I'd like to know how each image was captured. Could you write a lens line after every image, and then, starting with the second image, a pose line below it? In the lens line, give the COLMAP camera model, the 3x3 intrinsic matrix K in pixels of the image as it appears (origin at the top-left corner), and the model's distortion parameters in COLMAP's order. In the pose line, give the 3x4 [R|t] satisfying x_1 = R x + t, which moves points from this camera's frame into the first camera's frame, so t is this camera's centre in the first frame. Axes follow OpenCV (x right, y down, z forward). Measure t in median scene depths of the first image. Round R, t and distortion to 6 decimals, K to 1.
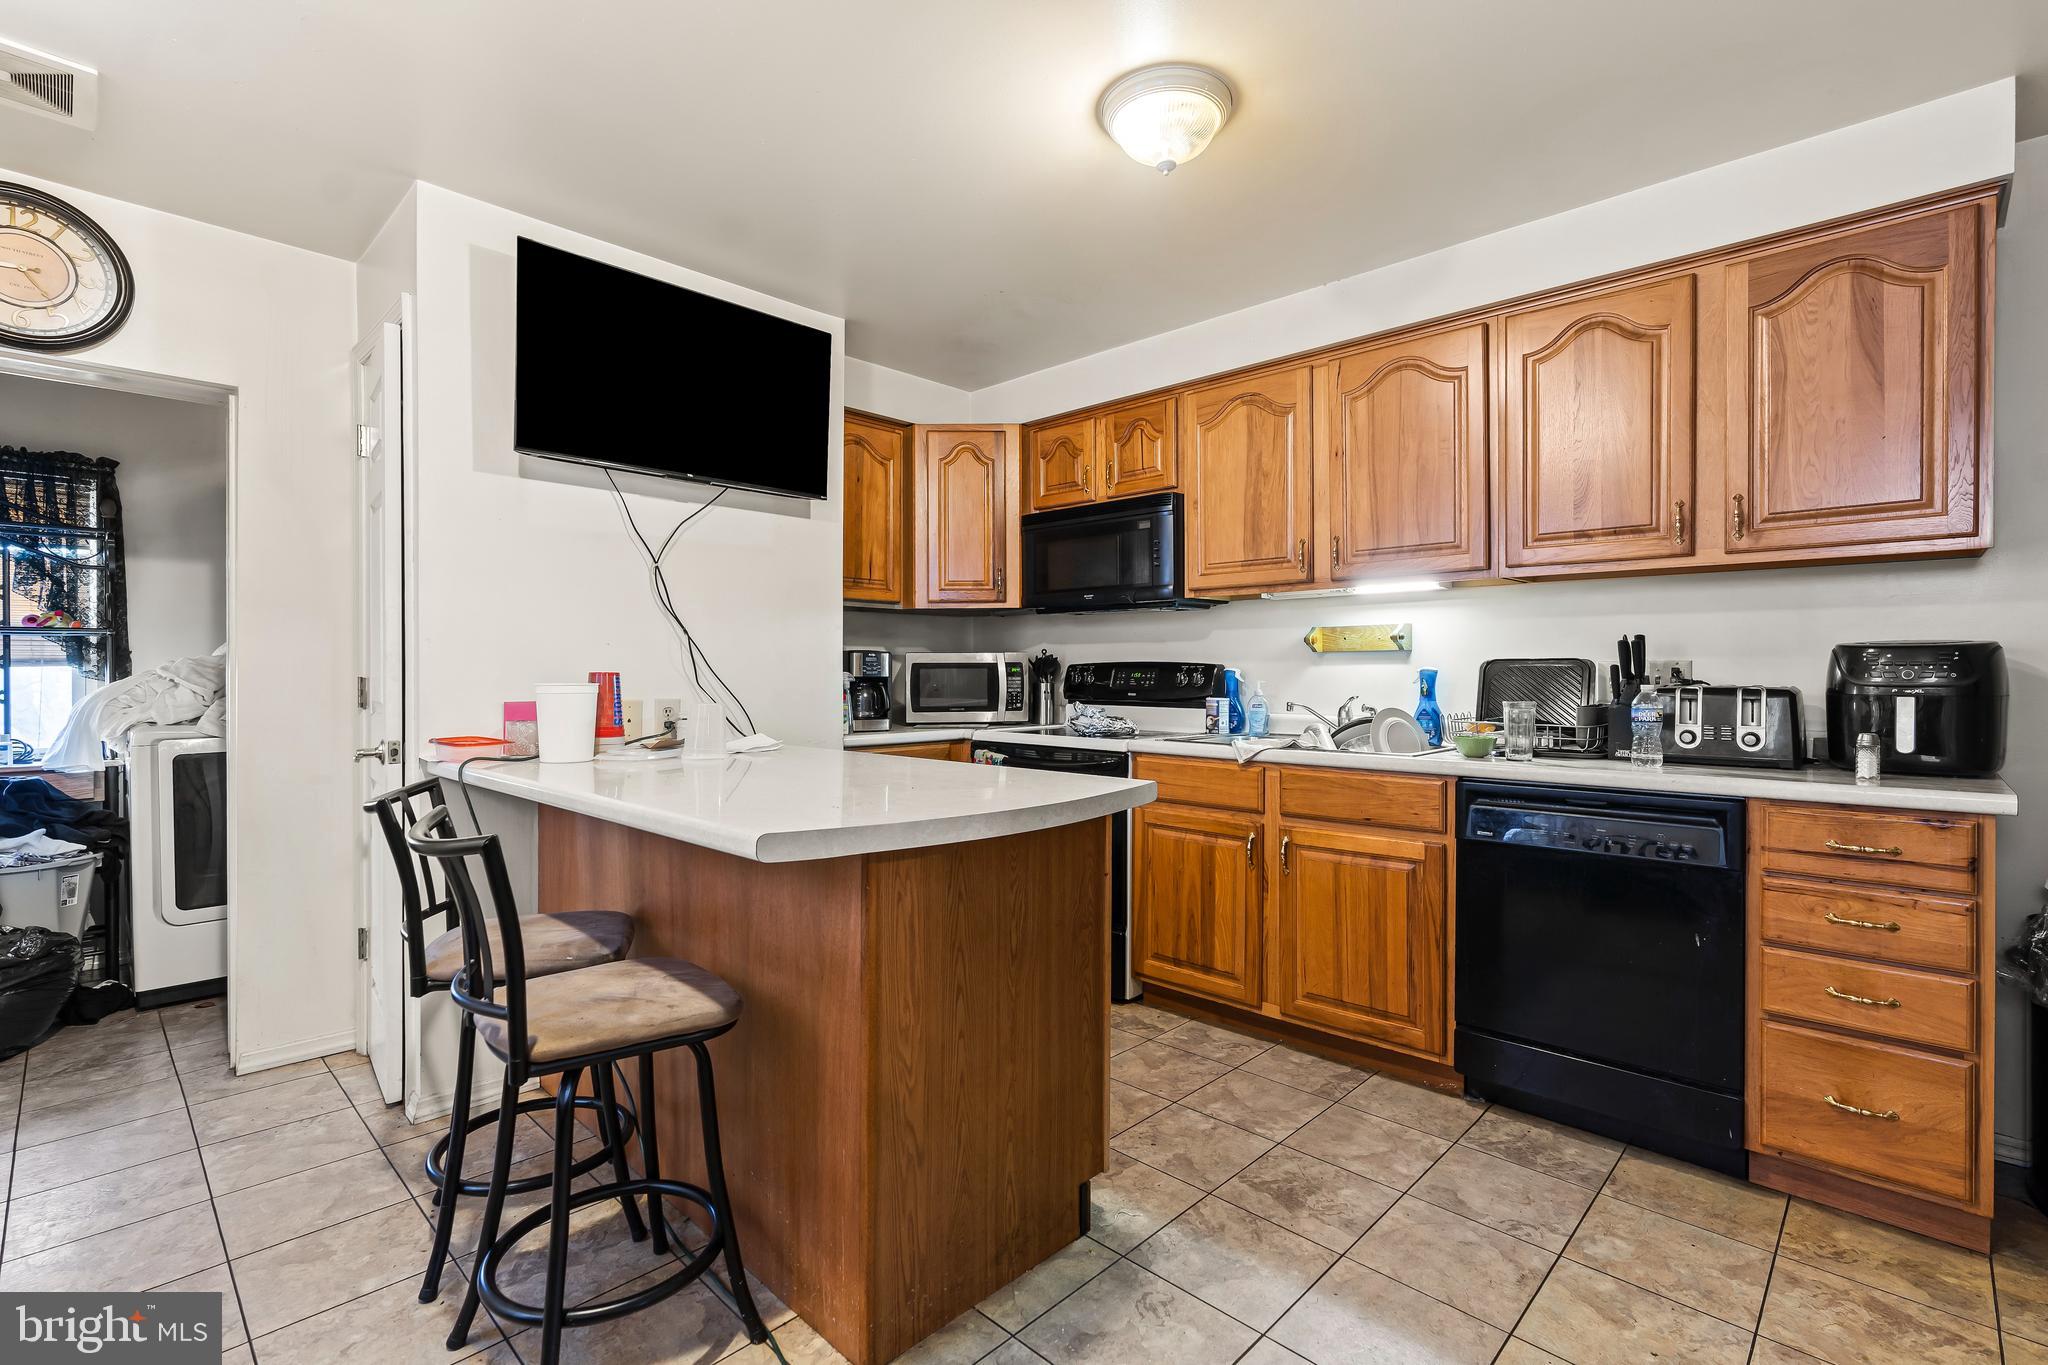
lens RADIAL K [[939.3, 0, 1021.8], [0, 939.3, 681.0], [0, 0, 1]] dist [-0.003731, 0.000963]
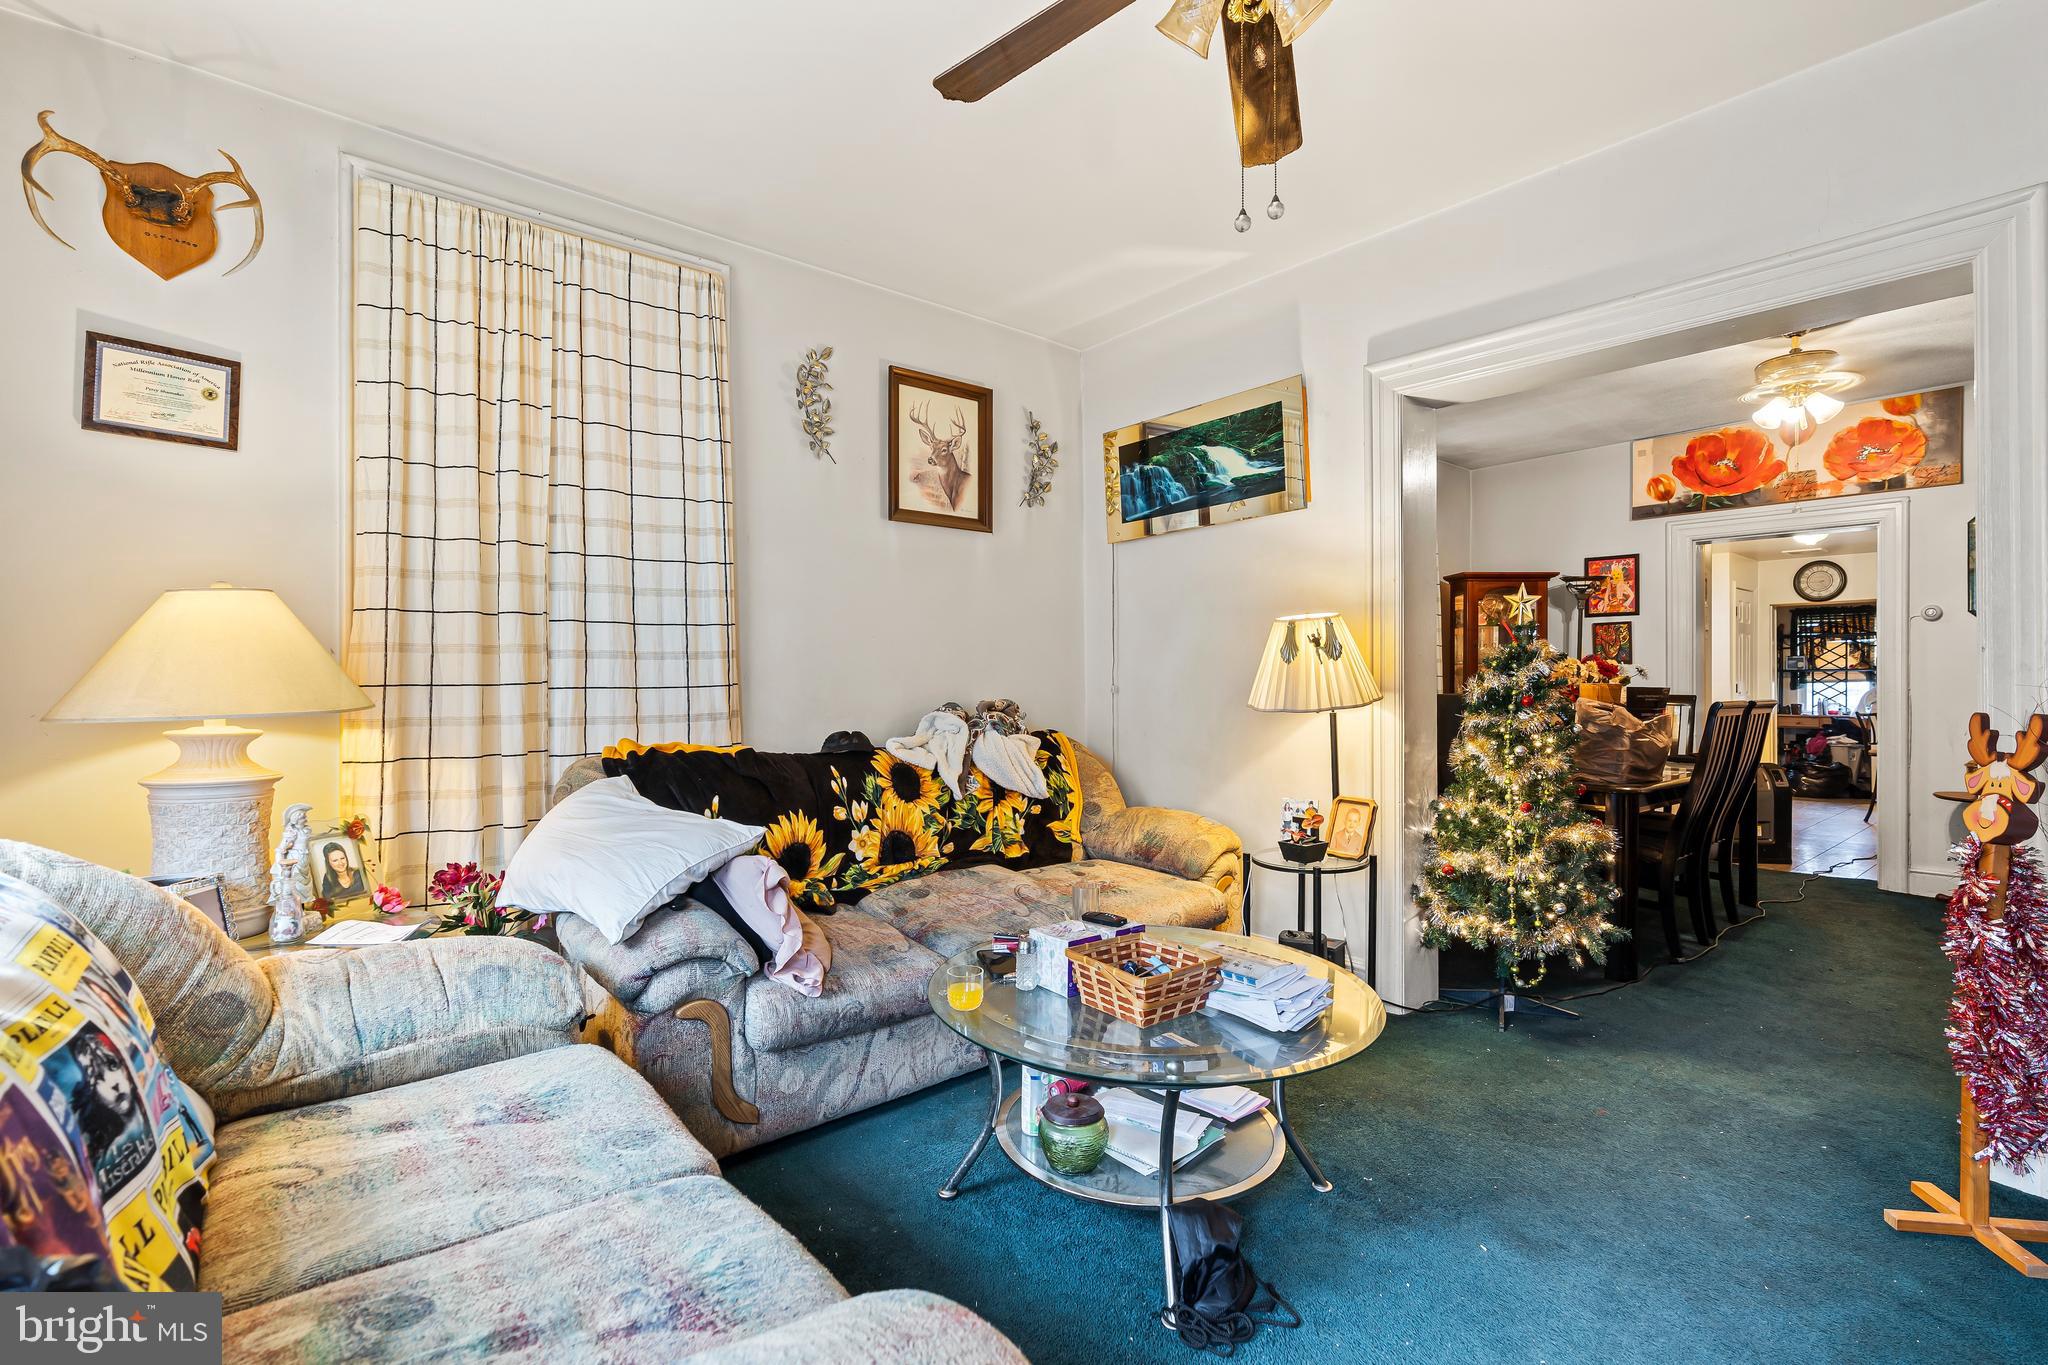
lens RADIAL K [[939.3, 0, 1021.4], [0, 939.3, 683.2], [0, 0, 1]] dist [-0.003731, 0.000963]
pose [[-0.098206, -0.003038, -0.995161, 2.151973], [-0.004028, 0.999988, -0.002655, 0.005793], [0.995158, 0.003748, -0.098217, -1.316830]]
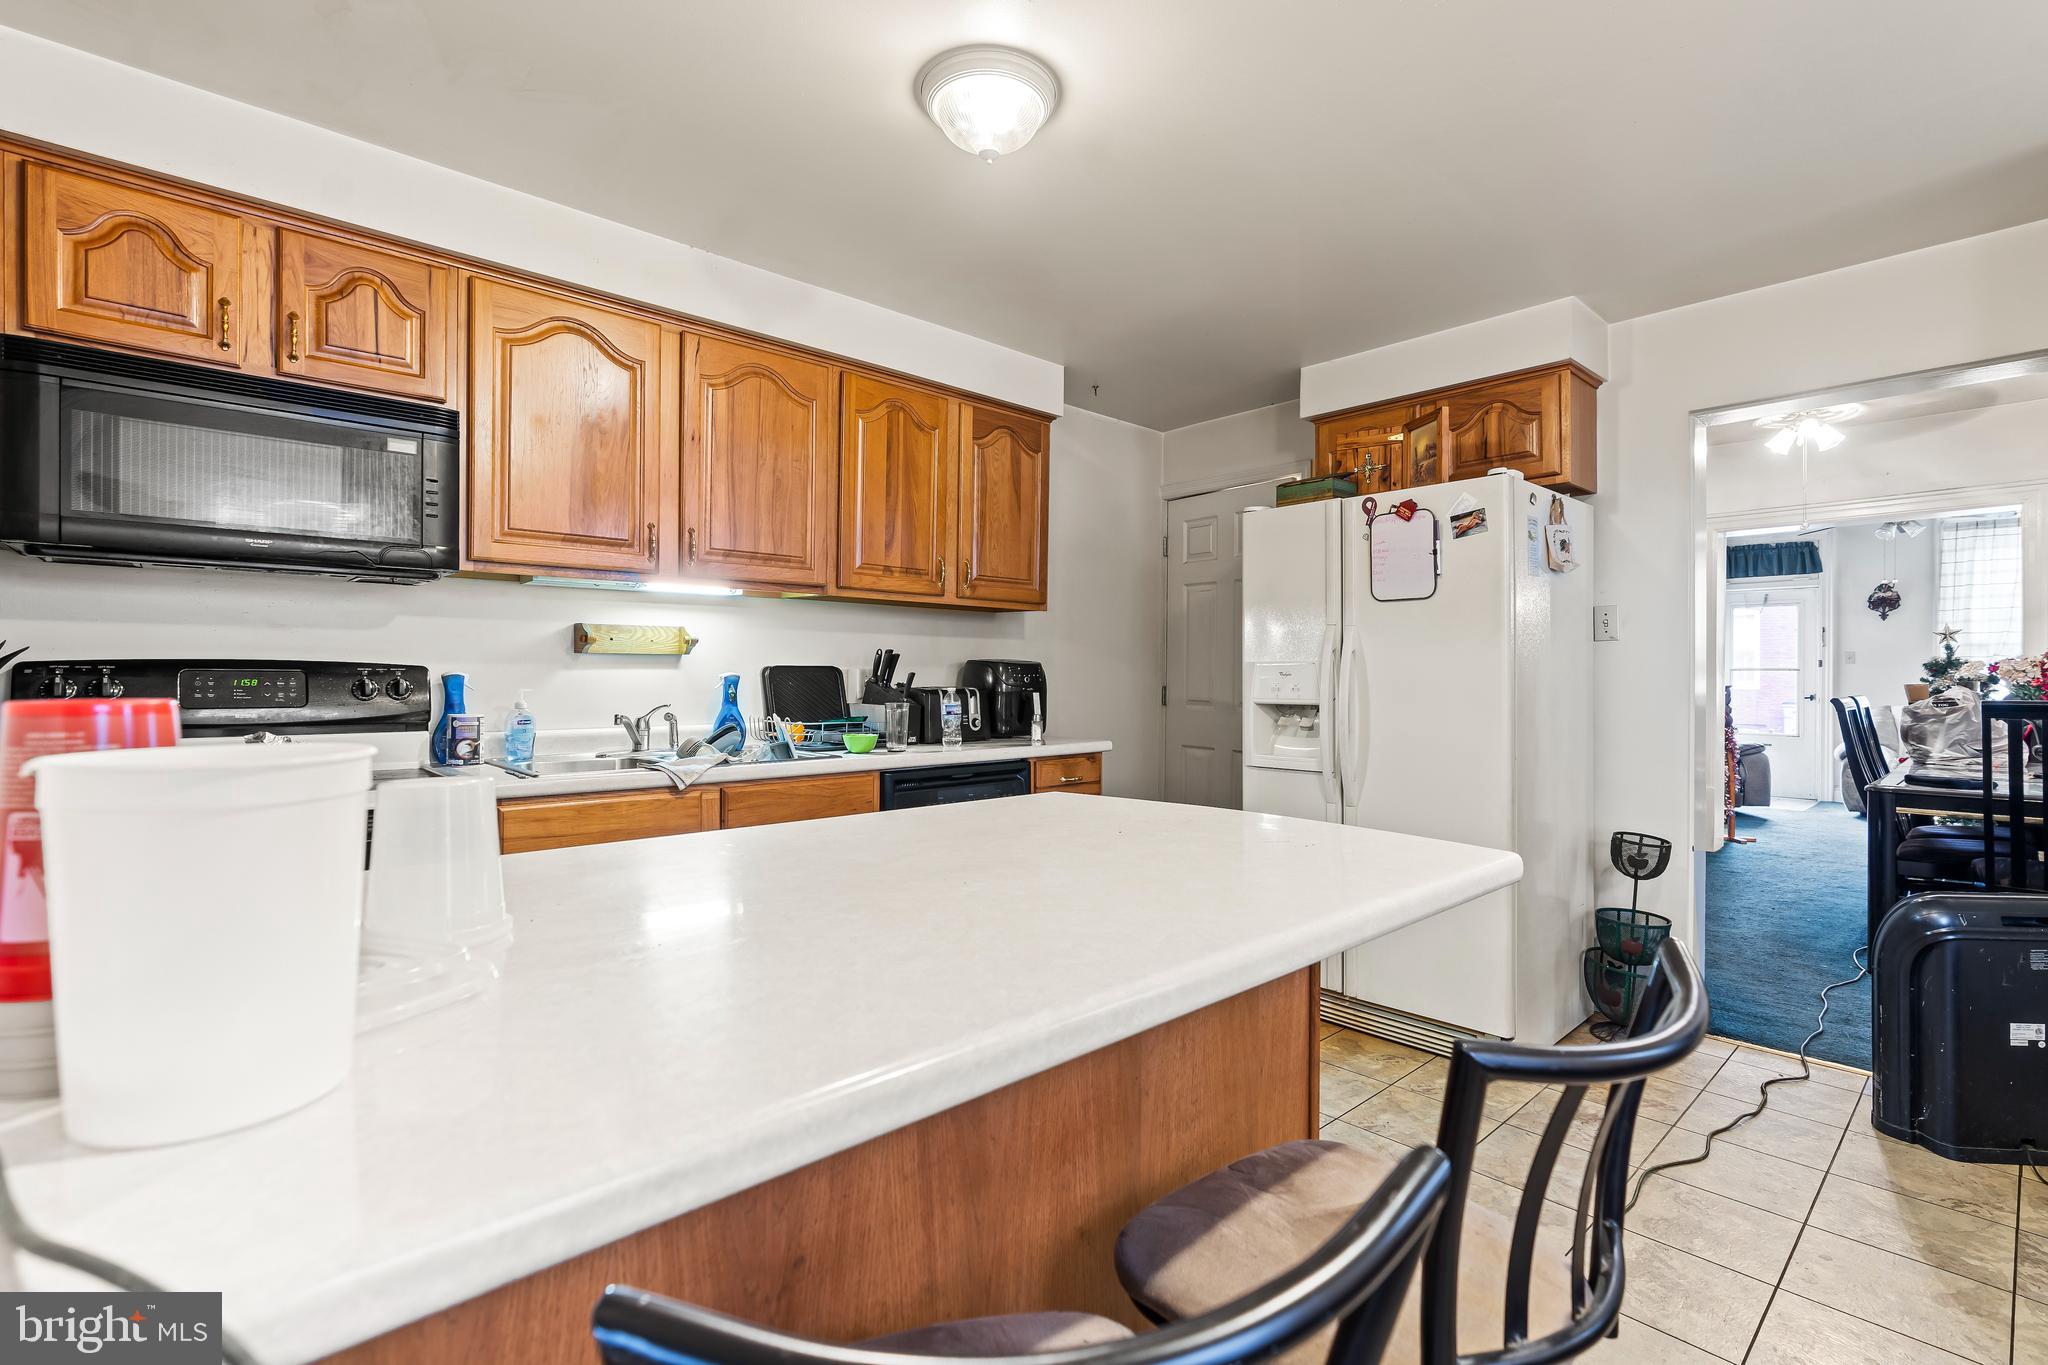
lens RADIAL K [[939.3, 0, 1027.9], [0, 939.3, 674.9], [0, 0, 1]] dist [-0.003731, 0.000963]
pose [[0.045659, -0.007858, 0.998926, -0.574604], [0.002252, 0.999967, 0.007763, -0.020161], [-0.998955, 0.001895, 0.045676, 0.657322]]
